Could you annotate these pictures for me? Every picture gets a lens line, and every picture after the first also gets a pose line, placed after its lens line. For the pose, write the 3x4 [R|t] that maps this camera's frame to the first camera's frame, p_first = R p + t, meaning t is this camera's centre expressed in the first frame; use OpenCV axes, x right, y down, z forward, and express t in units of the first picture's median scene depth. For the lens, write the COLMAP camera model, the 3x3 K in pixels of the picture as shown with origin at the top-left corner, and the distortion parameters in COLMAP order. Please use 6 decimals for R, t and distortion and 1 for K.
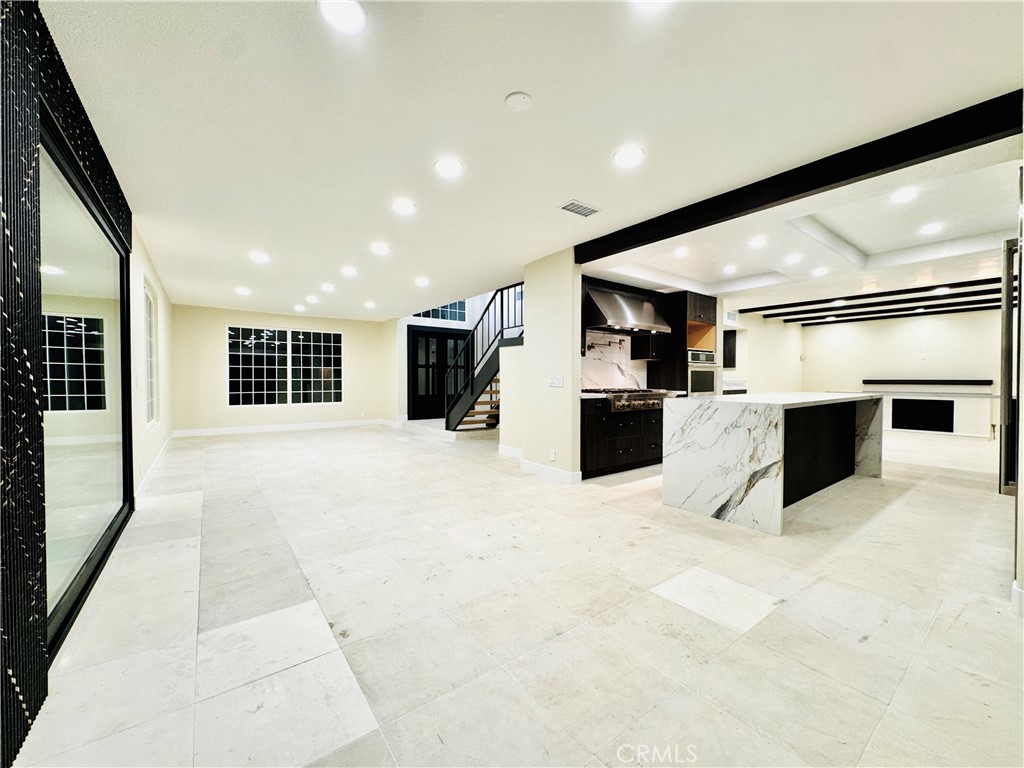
lens RADIAL K [[409.8, 0, 512.0], [0, 409.8, 384.0], [0, 0, 1]] dist [-0.001842, -0.000020]
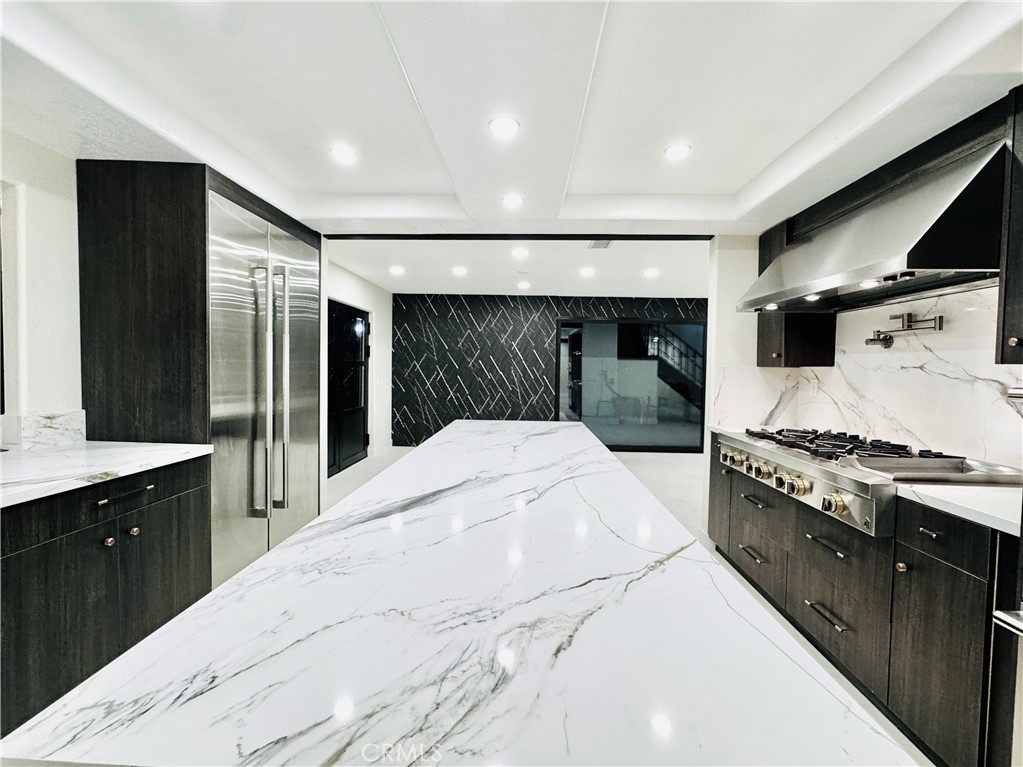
lens RADIAL K [[426.3, 0, 511.5], [0, 426.3, 383.5], [0, 0, 1]] dist [-0.001953, -0.000020]
pose [[-0.634666, 0.017721, -0.772583, 0.826695], [-0.028814, 0.998499, 0.046573, -0.058371], [0.772249, 0.051820, -0.633203, 1.048759]]
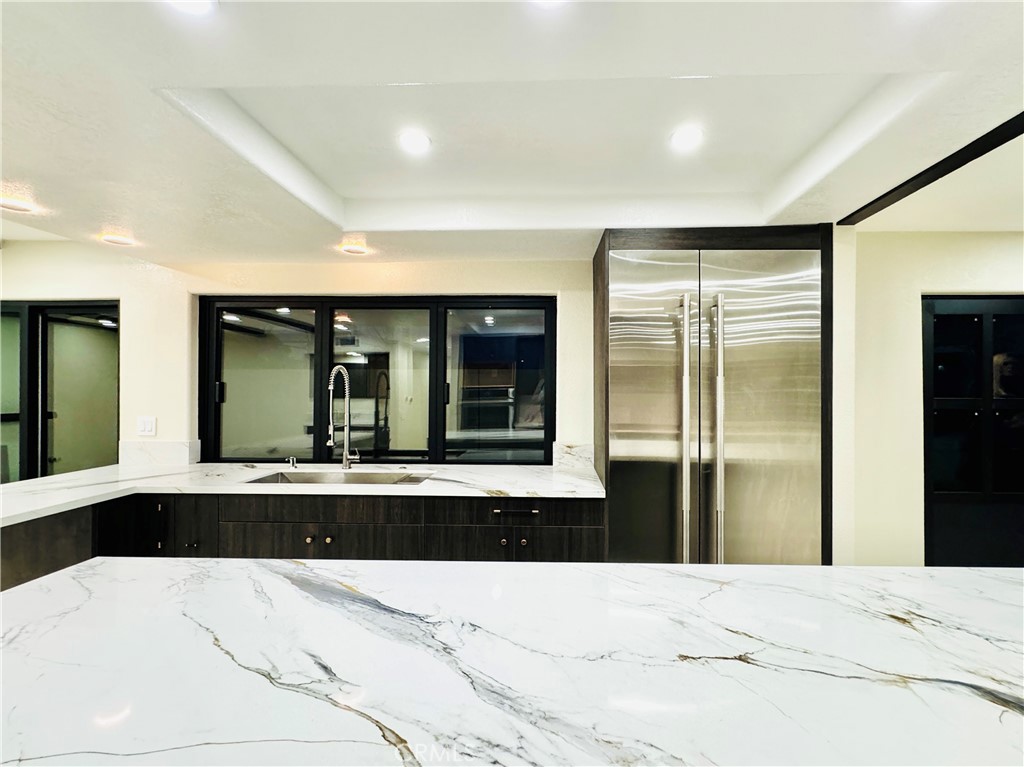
lens RADIAL K [[459.0, 0, 542.8], [0, 459.0, 385.4], [0, 0, 1]] dist [-0.000438, -0.000103]
pose [[-0.785238, -0.001205, 0.619192, 0.444347], [0.005430, 0.999946, 0.008832, -0.083285], [-0.619170, 0.010297, -0.785190, 0.969032]]
